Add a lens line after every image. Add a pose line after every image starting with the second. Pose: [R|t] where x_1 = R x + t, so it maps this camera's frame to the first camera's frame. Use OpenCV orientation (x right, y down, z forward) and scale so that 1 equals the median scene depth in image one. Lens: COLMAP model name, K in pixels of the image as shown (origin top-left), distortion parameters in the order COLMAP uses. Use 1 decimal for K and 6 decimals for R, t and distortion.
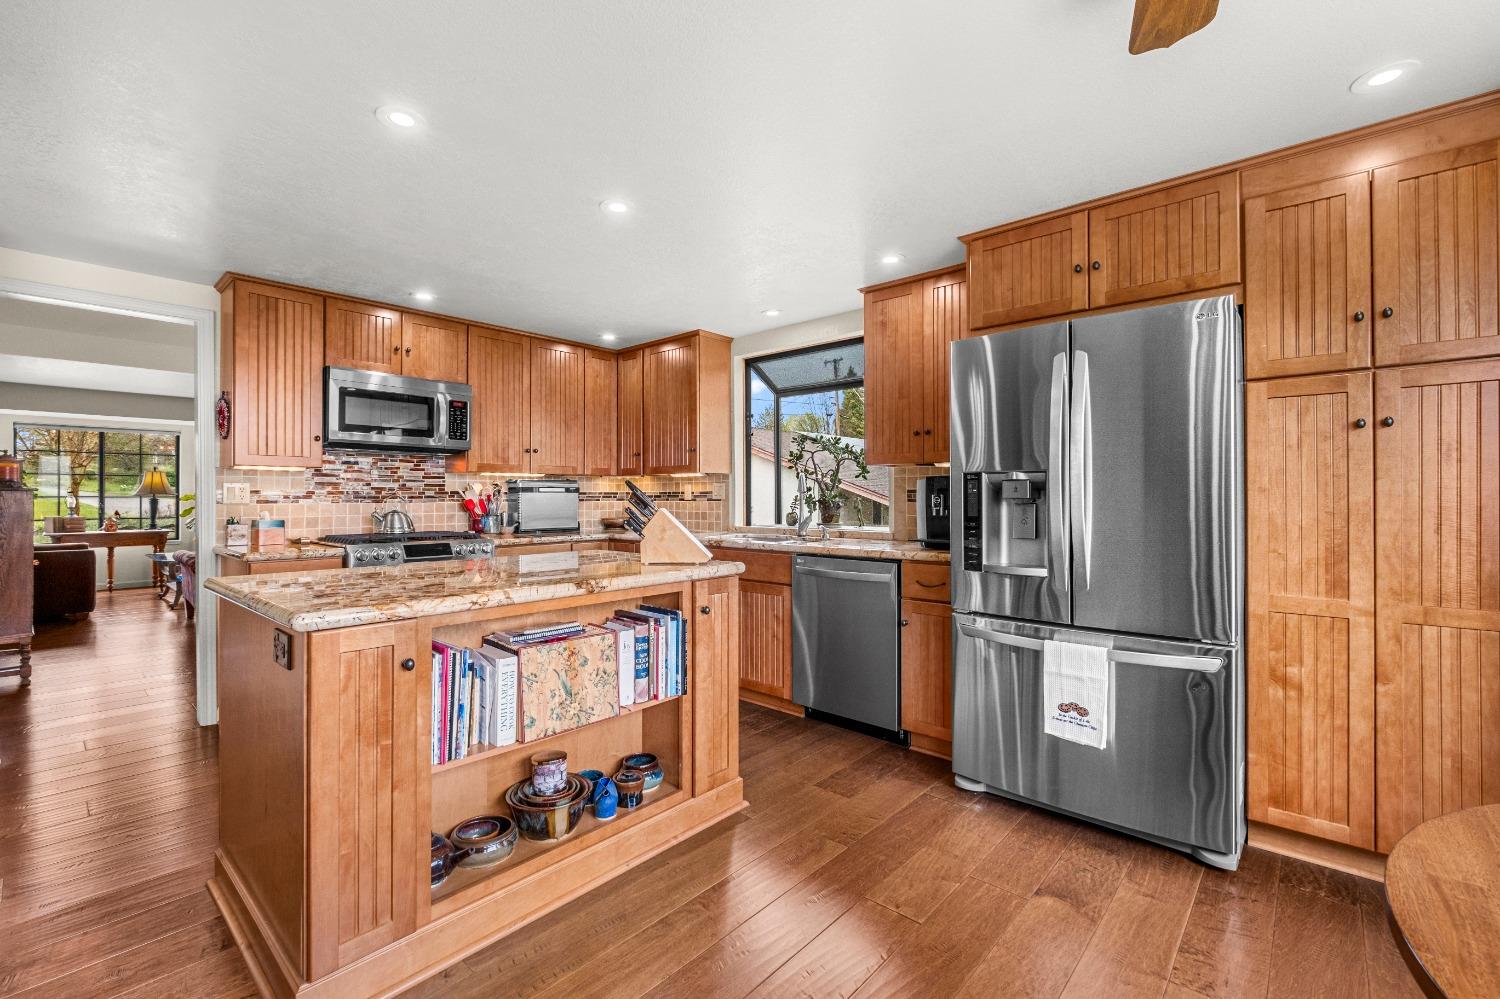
lens RADIAL K [[657.0, 0, 753.5], [0, 657.0, 492.7], [0, 0, 1]] dist [0.000665, 0.000089]
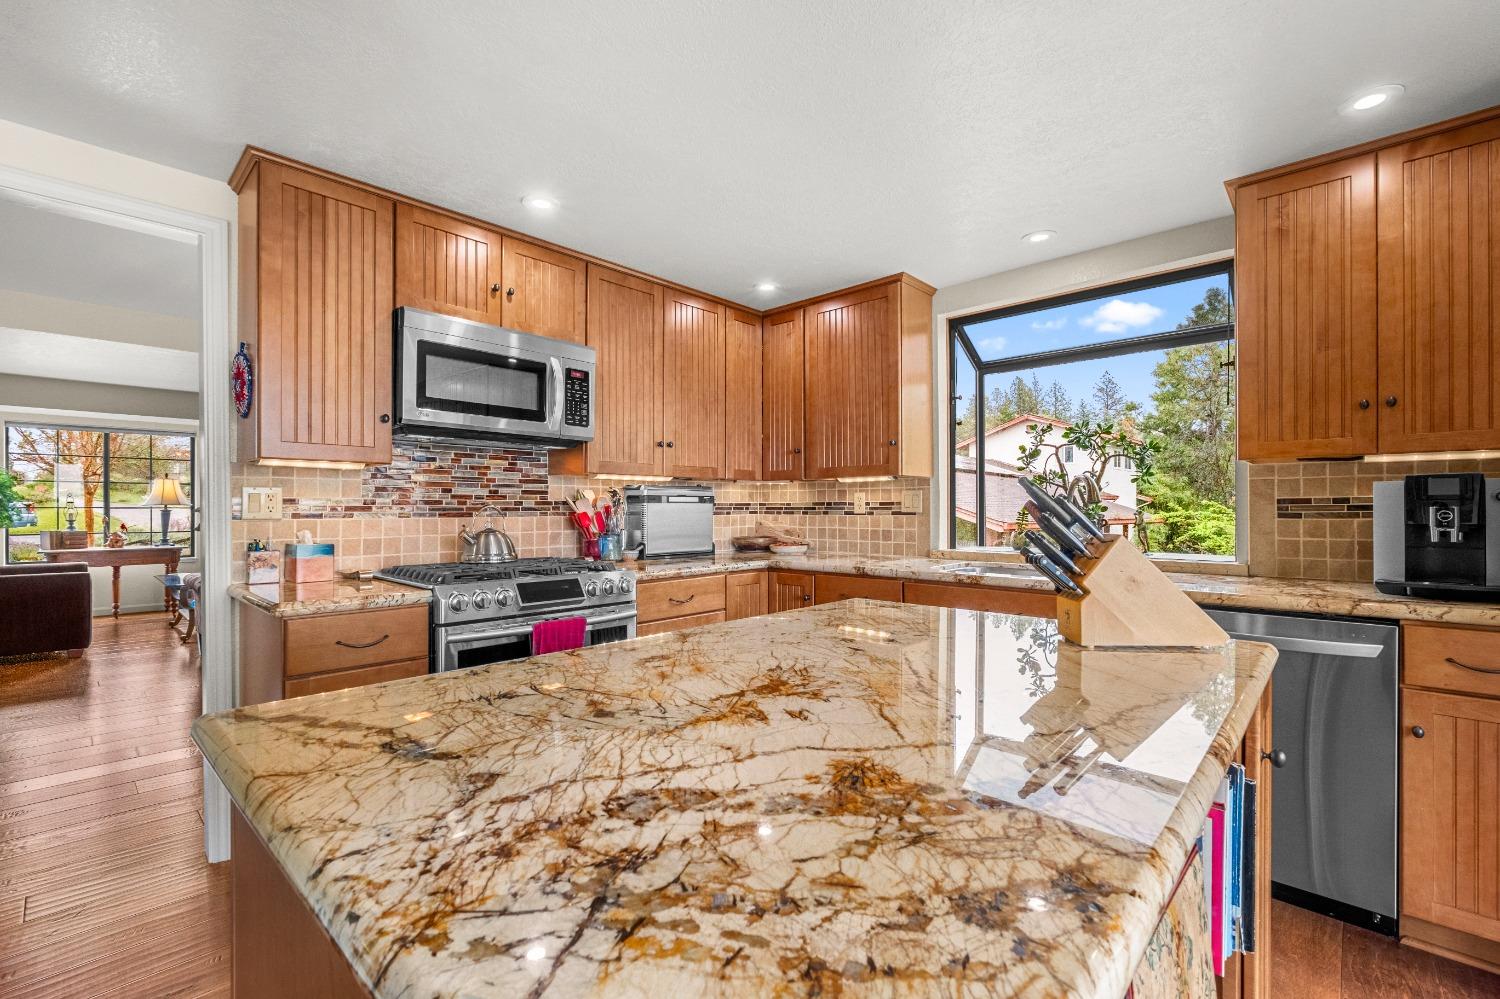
lens RADIAL K [[656.5, 0, 748.9], [0, 656.5, 507.0], [0, 0, 1]] dist [0.000498, 0.000045]
pose [[0.999708, 0.001361, -0.024138, -0.250207], [-0.001269, 0.999992, 0.003835, 0.001579], [0.024143, -0.003803, 0.999701, 0.312638]]
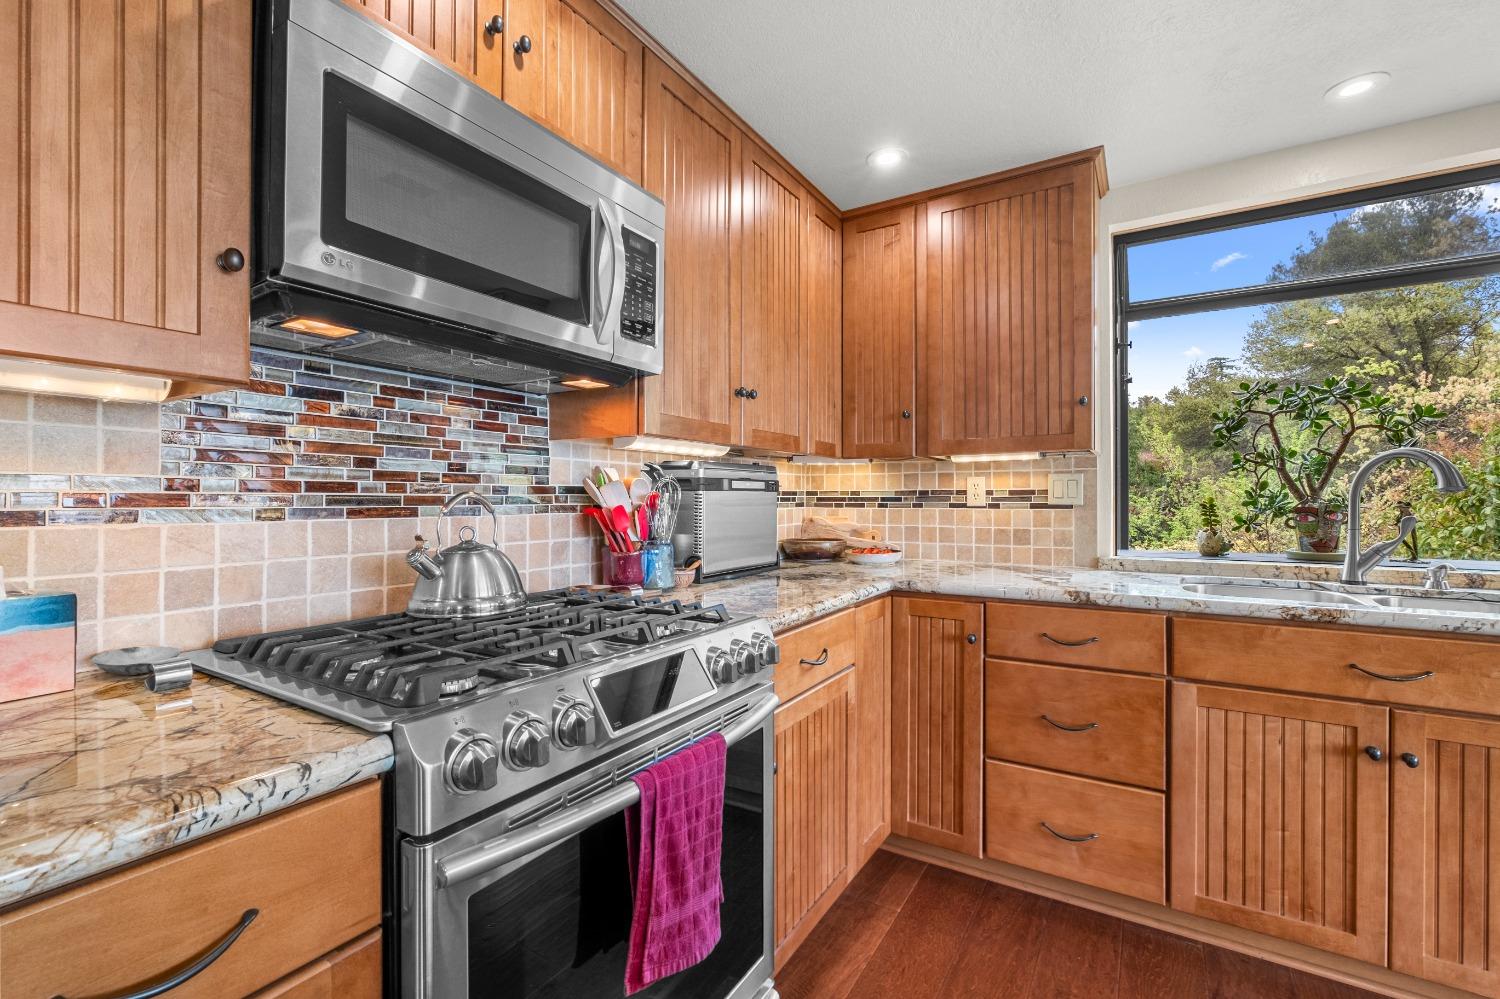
lens RADIAL K [[646.3, 0, 750.0], [0, 646.3, 499.5], [0, 0, 1]] dist [-0.009309, 0.000065]
pose [[0.983935, 0.001047, 0.178521, -0.447973], [-0.002267, 0.999975, 0.006632, 0.003484], [-0.178510, -0.006930, 0.983914, 0.634517]]
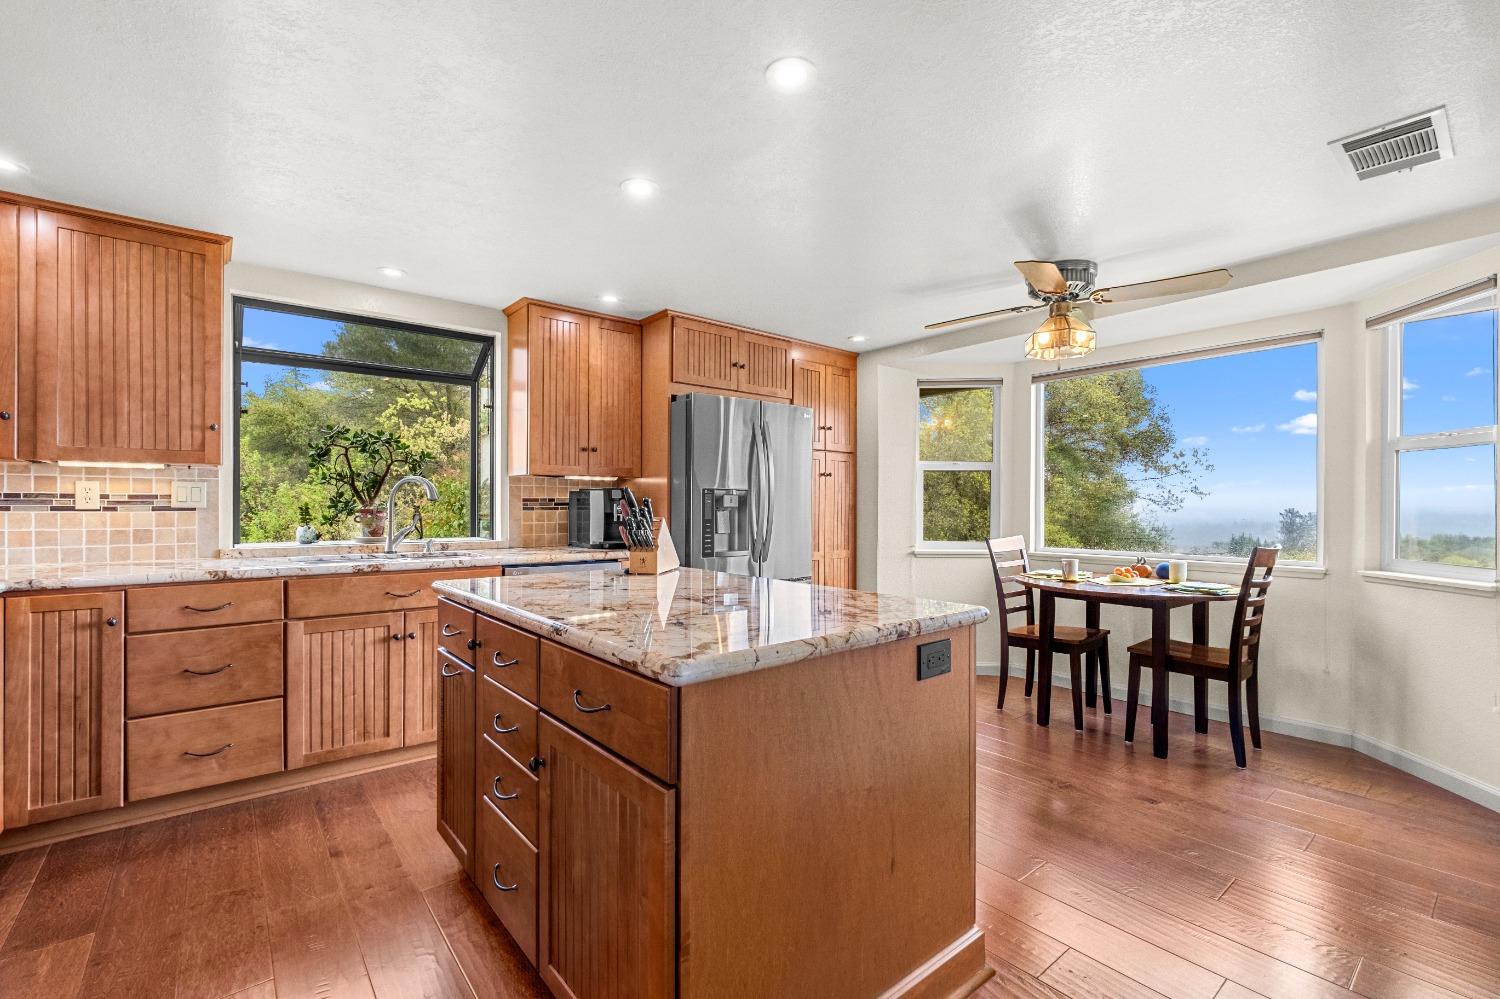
lens RADIAL K [[656.5, 0, 748.9], [0, 656.5, 507.0], [0, 0, 1]] dist [0.000498, 0.000045]
pose [[0.153078, 0.000480, 0.988214, -0.676941], [-0.009971, 0.999950, 0.001059, 0.003933], [-0.988164, -0.010016, 0.153075, 0.445194]]
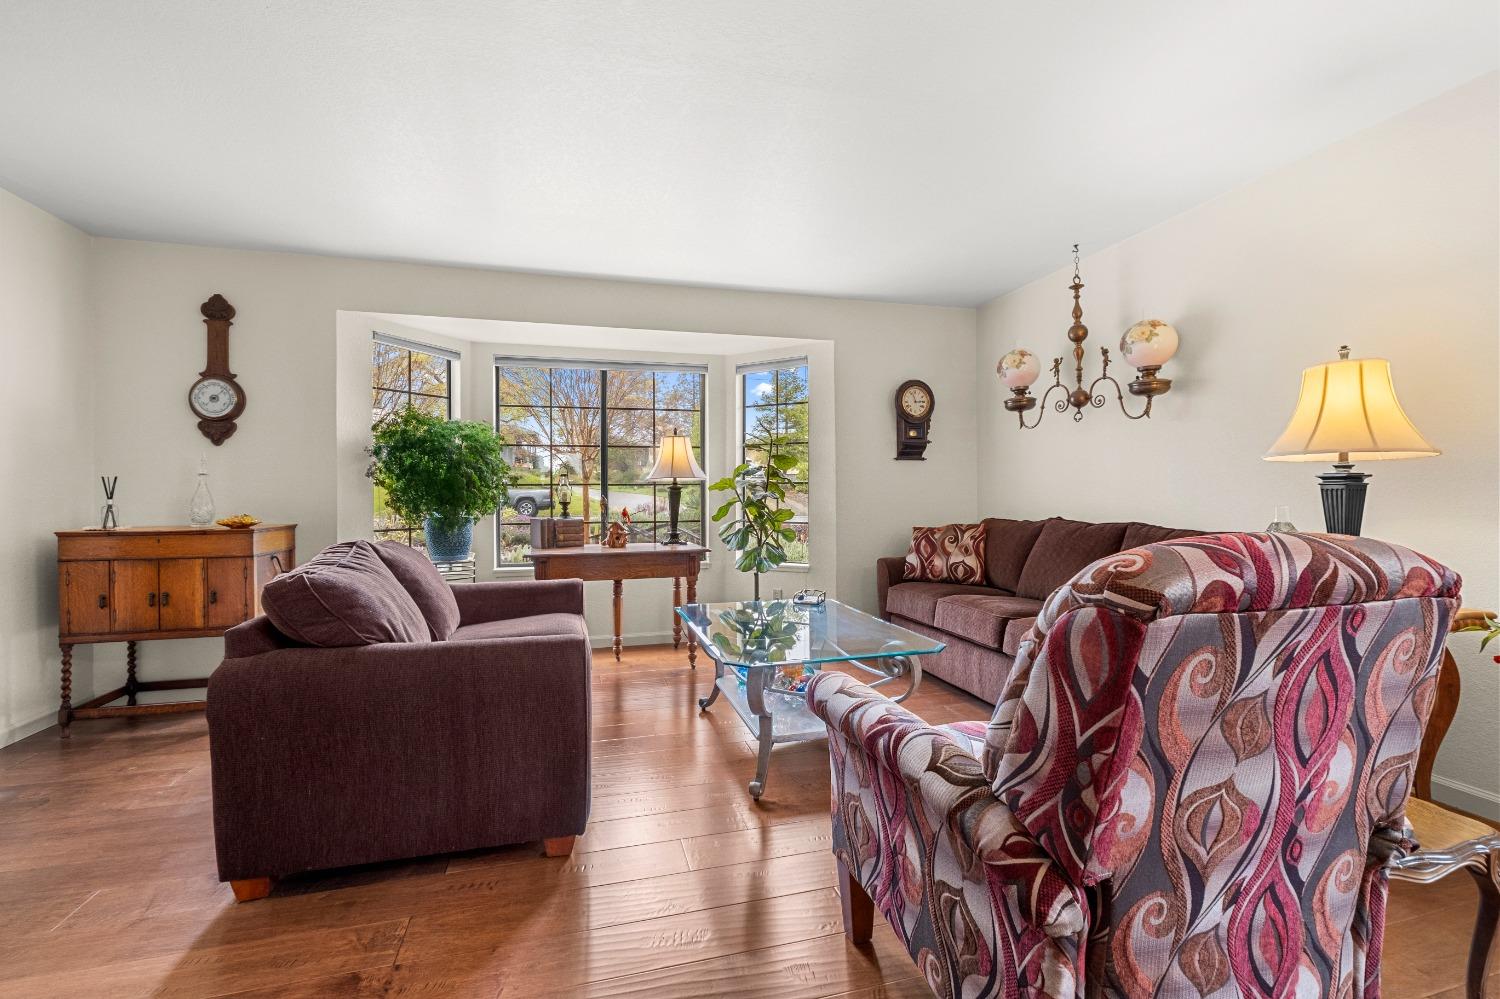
lens RADIAL K [[656.5, 0, 748.9], [0, 656.5, 507.0], [0, 0, 1]] dist [0.000498, 0.000045]
pose [[0.839794, 0.004855, -0.542883, -1.181468], [0.005404, 0.999836, 0.017300, 0.034142], [0.542878, -0.017462, 0.839630, 1.206513]]
